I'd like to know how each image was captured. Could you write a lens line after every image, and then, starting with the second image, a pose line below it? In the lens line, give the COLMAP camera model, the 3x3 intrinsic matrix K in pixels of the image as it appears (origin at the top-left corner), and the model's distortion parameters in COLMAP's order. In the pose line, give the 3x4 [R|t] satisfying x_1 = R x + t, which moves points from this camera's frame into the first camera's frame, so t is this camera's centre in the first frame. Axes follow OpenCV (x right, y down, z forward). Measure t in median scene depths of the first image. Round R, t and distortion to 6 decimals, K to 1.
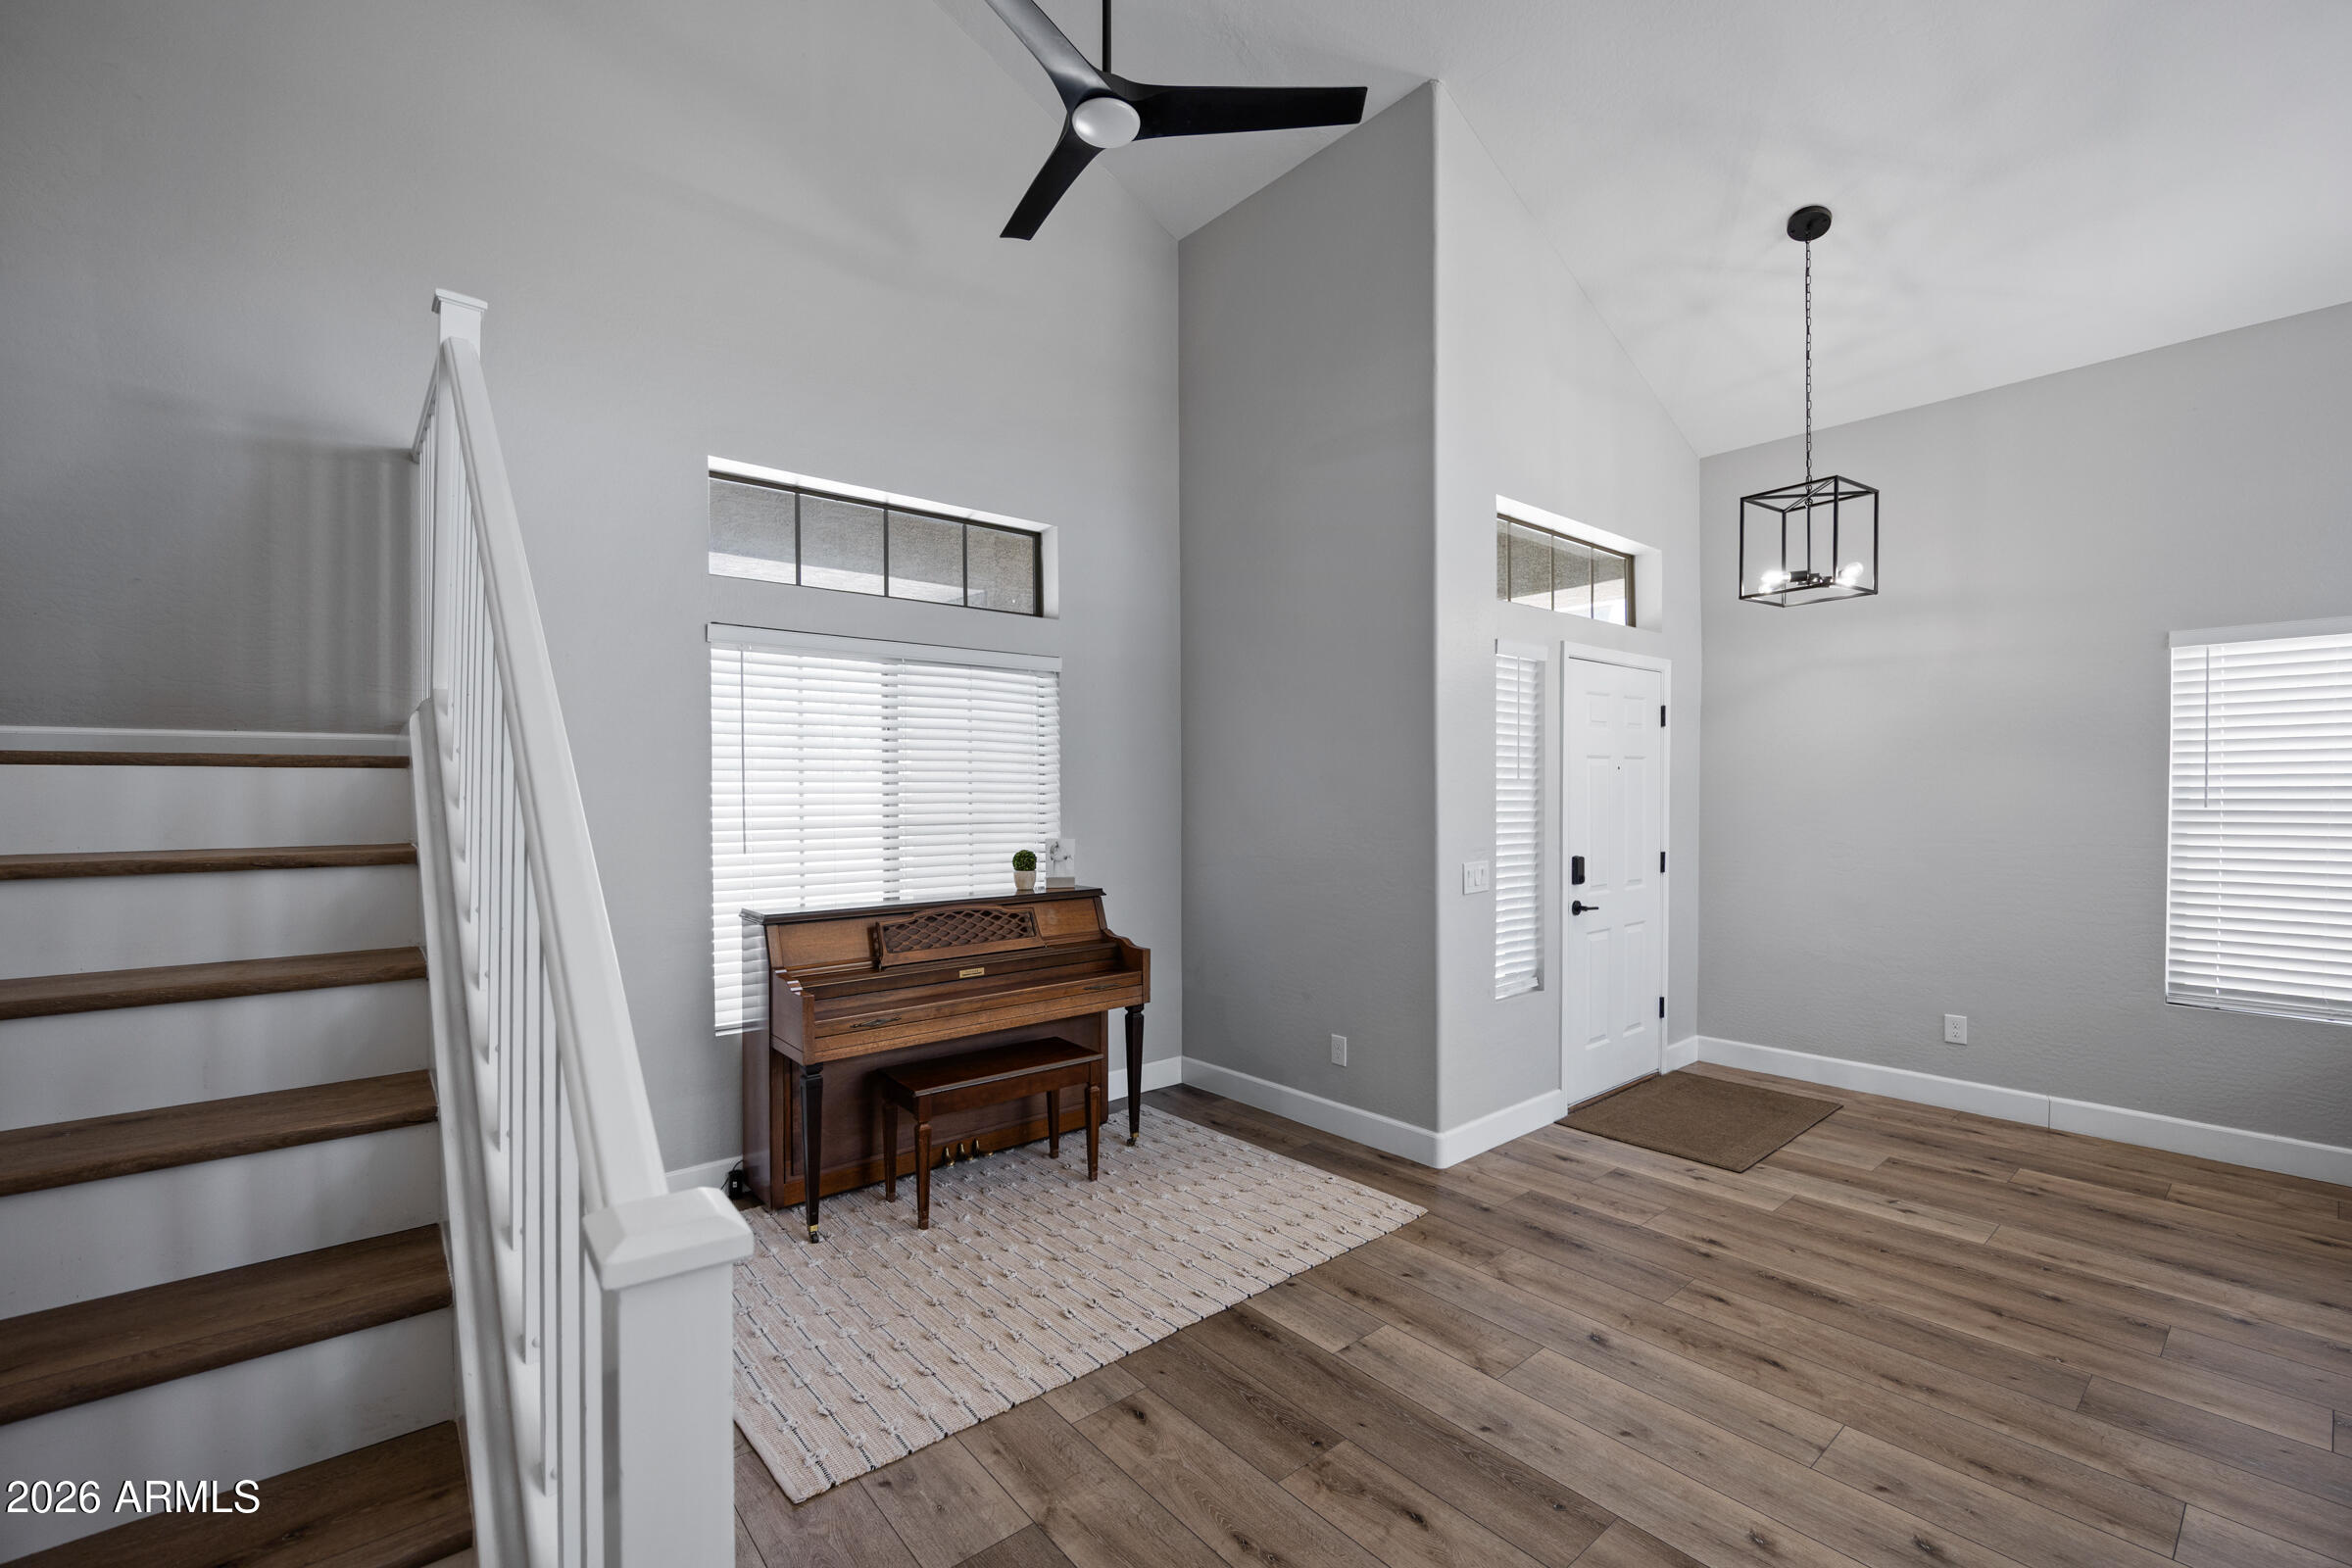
lens RADIAL K [[983.1, 0, 1166.0], [0, 983.1, 790.7], [0, 0, 1]] dist [-0.015557, -0.000676]
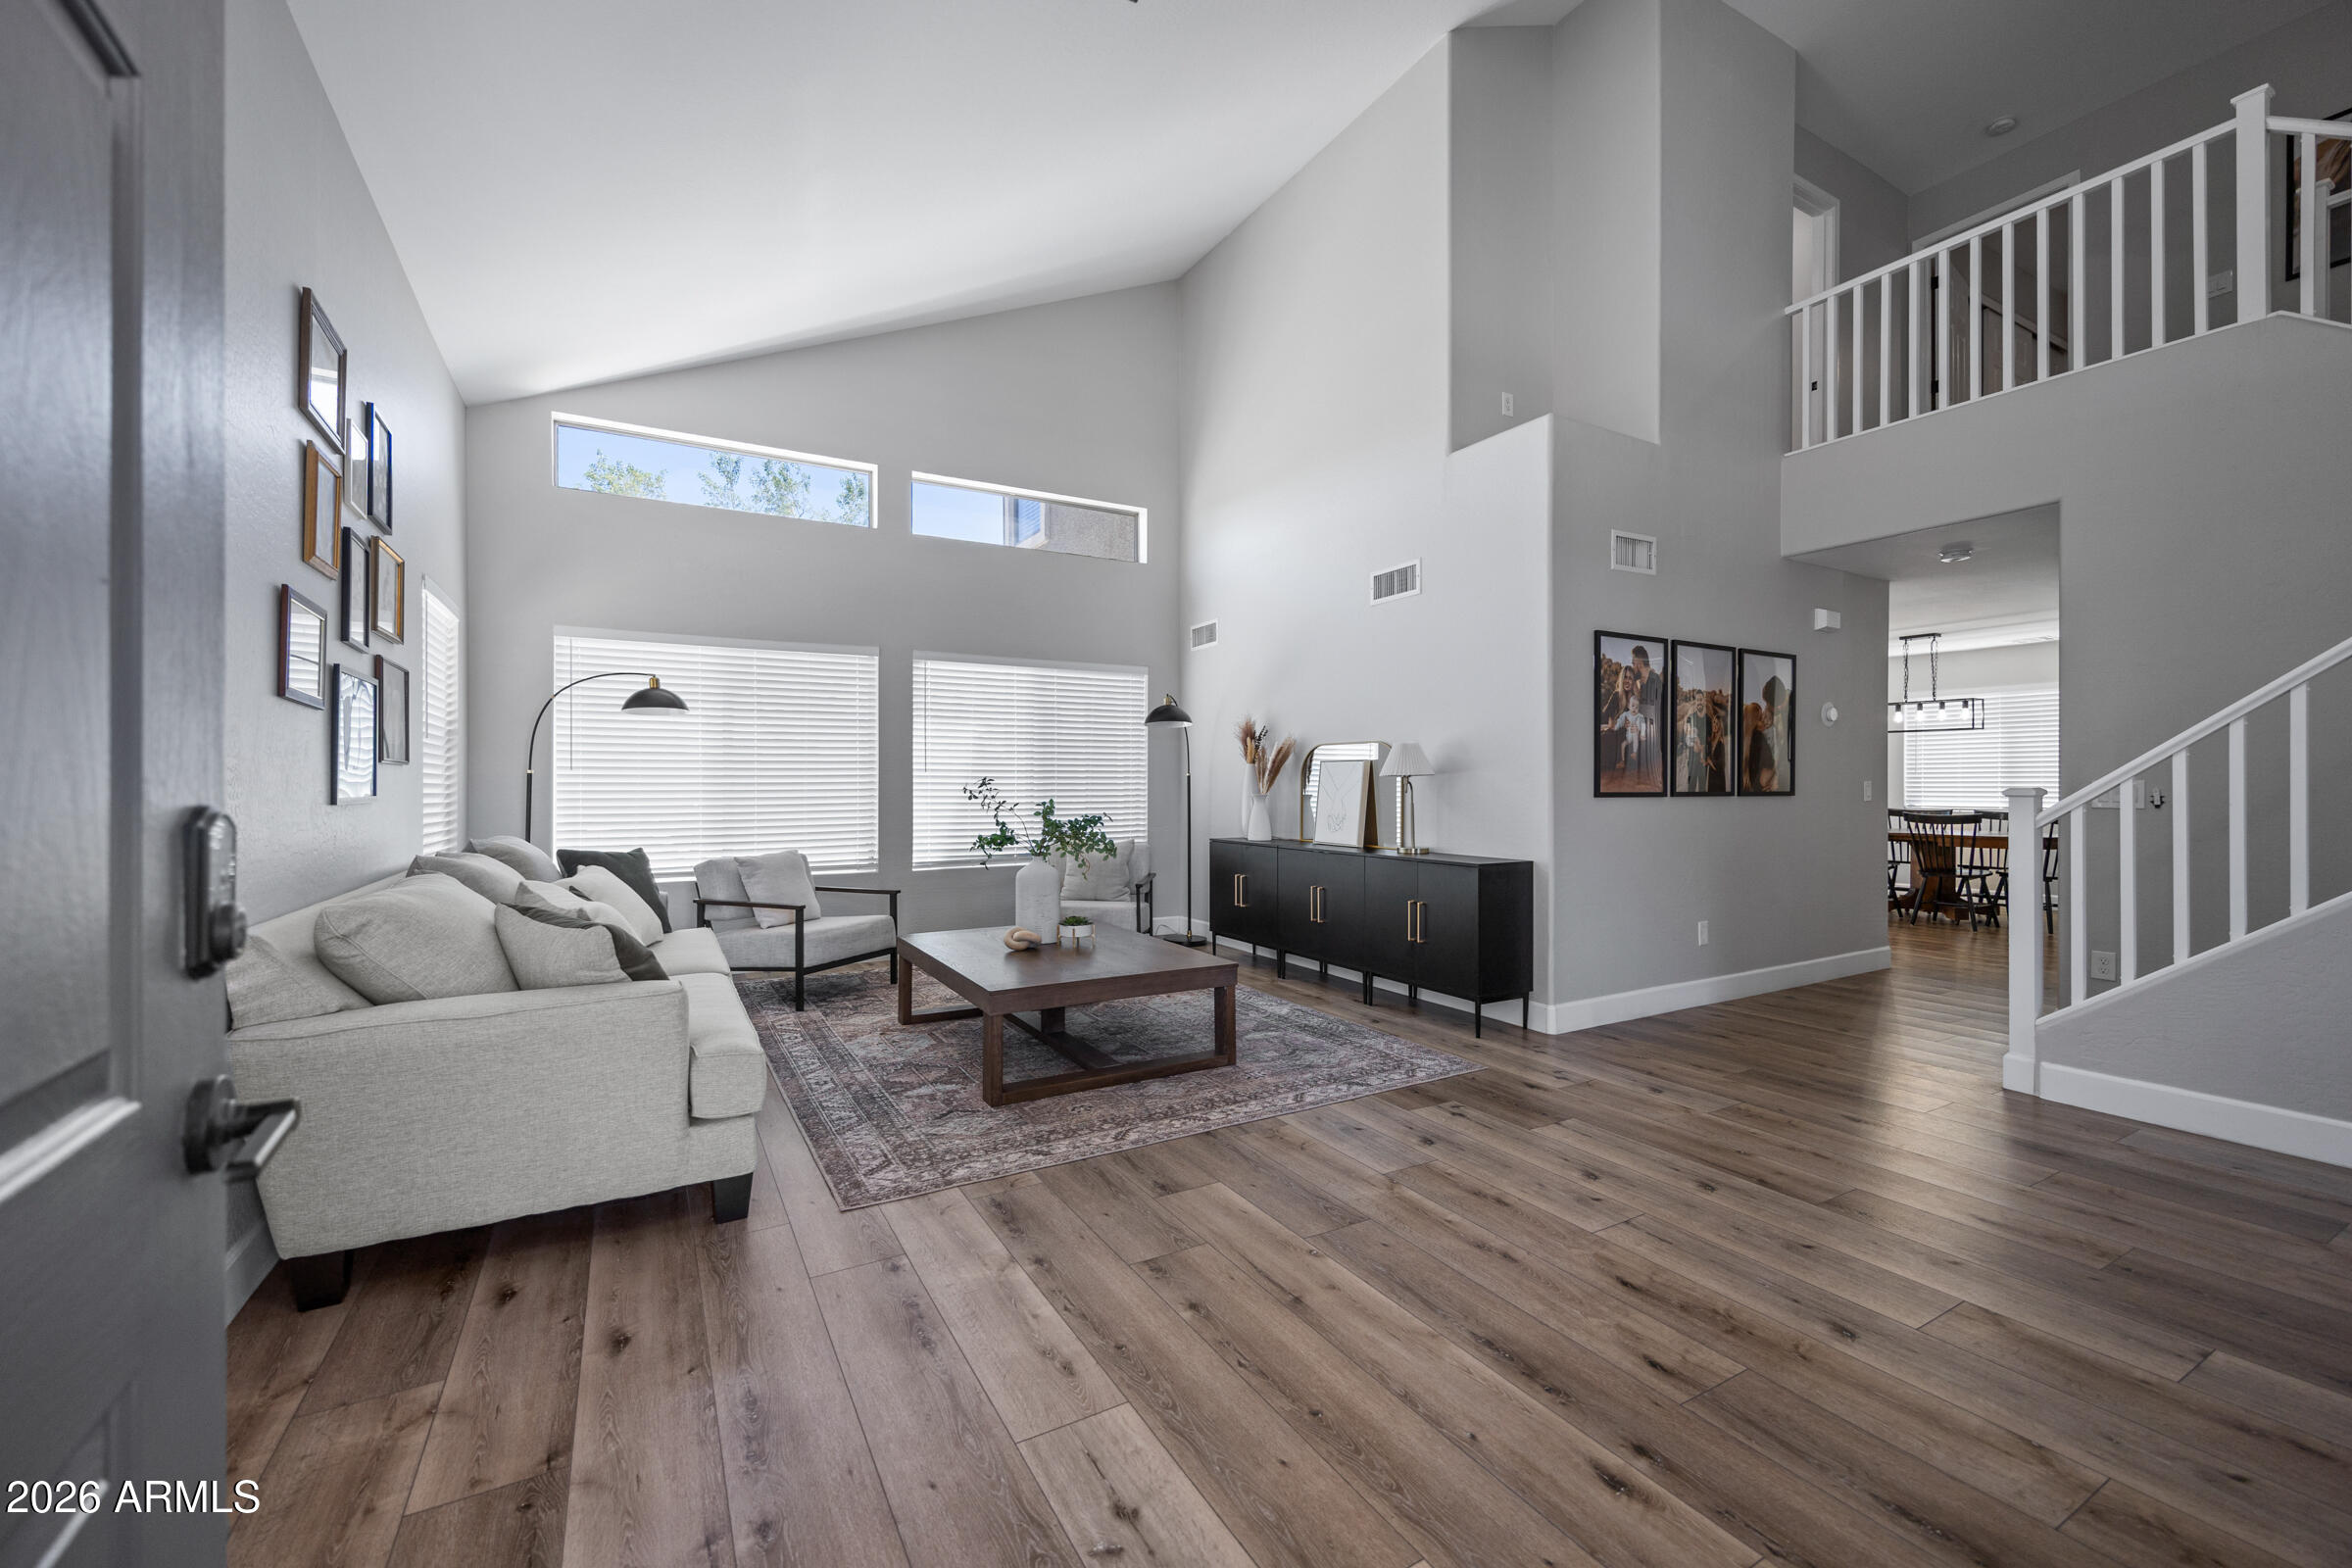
lens RADIAL K [[921.4, 0, 1181.9], [0, 921.4, 793.9], [0, 0, 1]] dist [0.003492, -0.000050]
pose [[-0.986154, 0.004276, 0.165777, 0.728560], [0.005865, 0.999941, 0.009095, 0.093836], [-0.165728, 0.009941, -0.986121, 1.569968]]
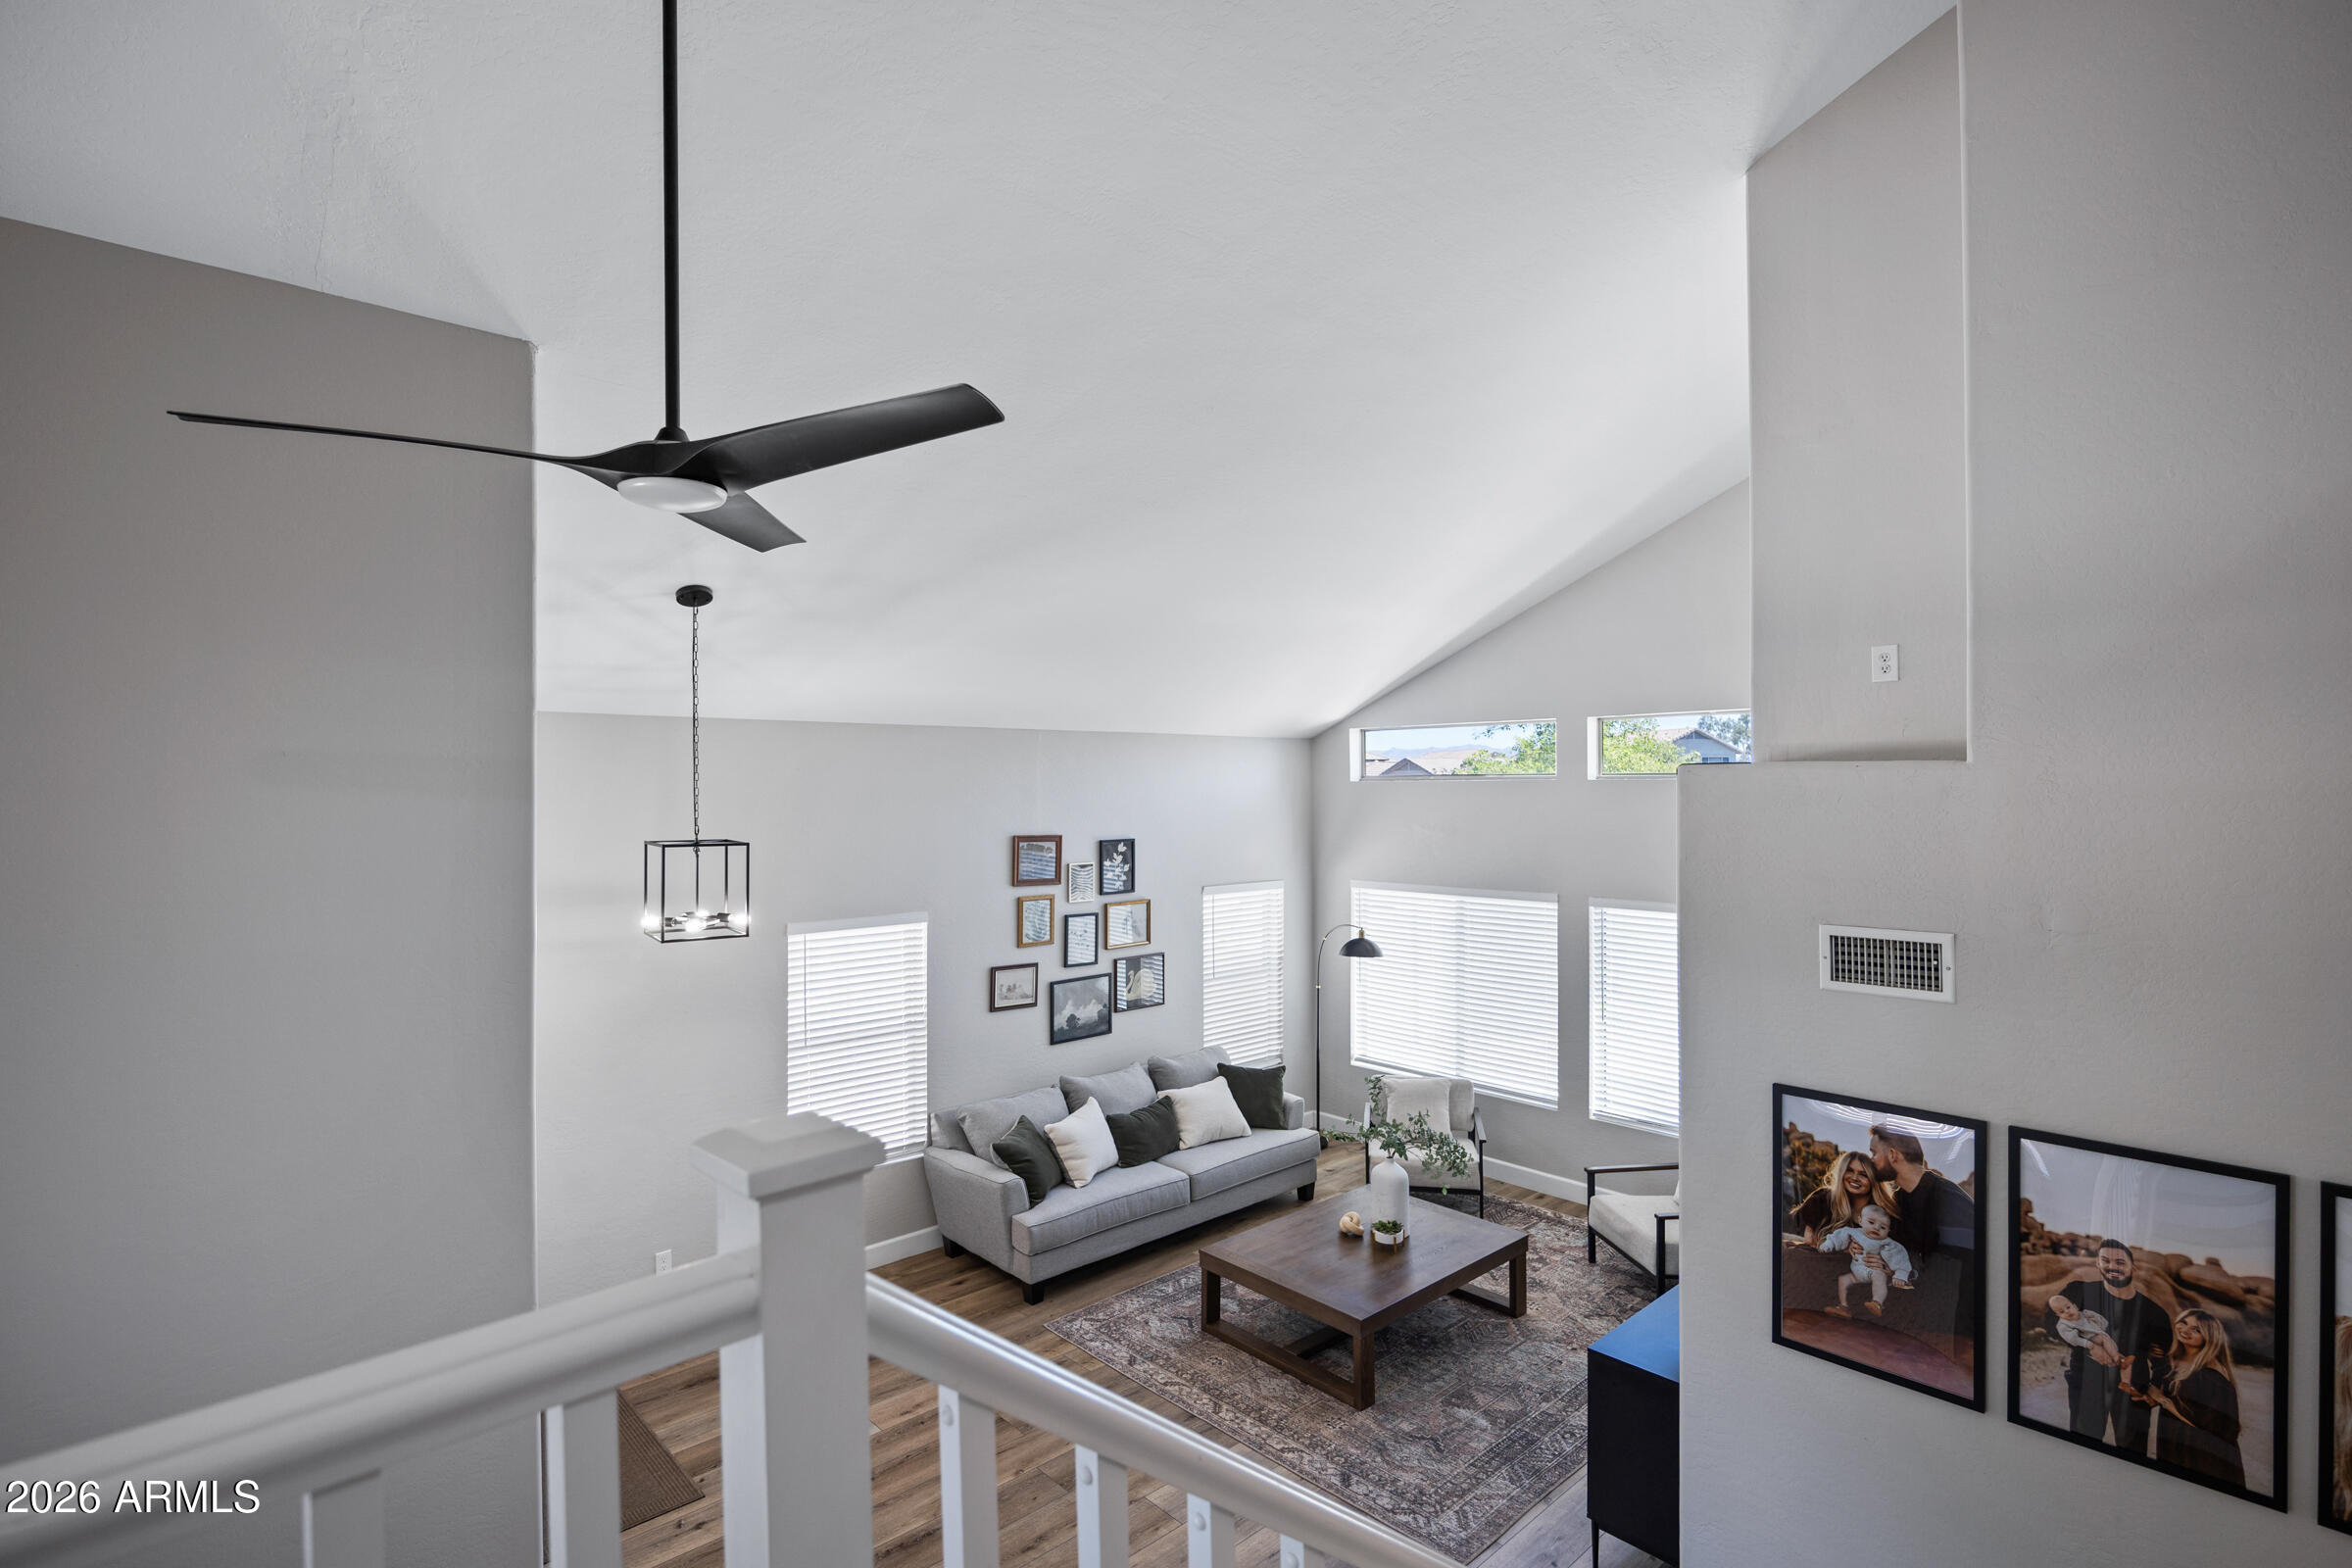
lens RADIAL K [[1153.6, 0, 1187.8], [0, 1153.6, 787.7], [0, 0, 1]] dist [-0.007554, -0.000435]
pose [[-0.057502, -0.003893, 0.998338, -0.843997], [0.004984, 0.999979, 0.004187, -0.469109], [-0.998333, 0.005216, -0.057482, 0.663964]]
